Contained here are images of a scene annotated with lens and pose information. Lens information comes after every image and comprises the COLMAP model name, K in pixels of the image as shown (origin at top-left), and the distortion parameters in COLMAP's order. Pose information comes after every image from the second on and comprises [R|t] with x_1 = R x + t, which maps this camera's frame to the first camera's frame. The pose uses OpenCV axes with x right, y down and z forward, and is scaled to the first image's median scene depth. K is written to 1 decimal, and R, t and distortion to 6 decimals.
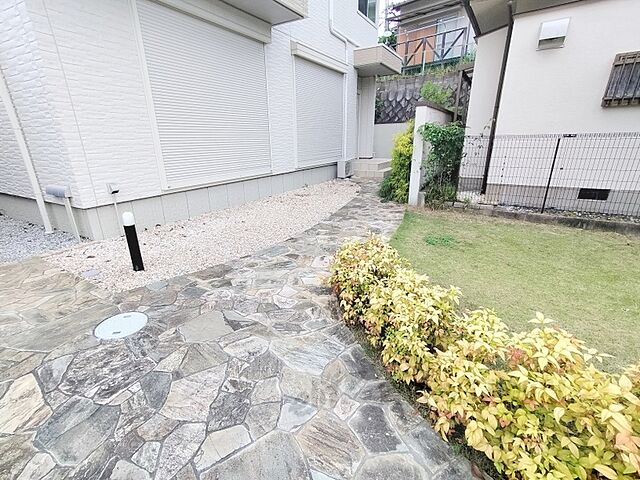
lens RADIAL K [[296.5, 0, 319.8], [0, 296.5, 239.8], [0, 0, 1]] dist [-0.000641, 0.000932]
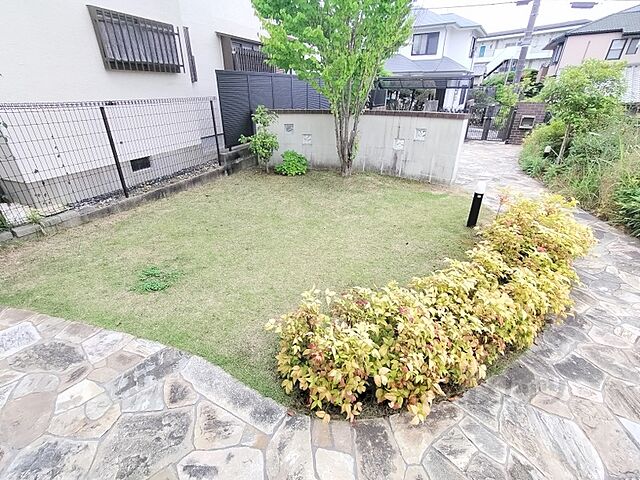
lens RADIAL K [[296.5, 0, 318.7], [0, 296.5, 239.6], [0, 0, 1]] dist [-0.000641, 0.000932]
pose [[-0.140051, -0.432718, 0.890584, -0.174778], [0.329478, 0.827825, 0.454037, -0.237924], [-0.933718, 0.357016, 0.026633, 0.618492]]
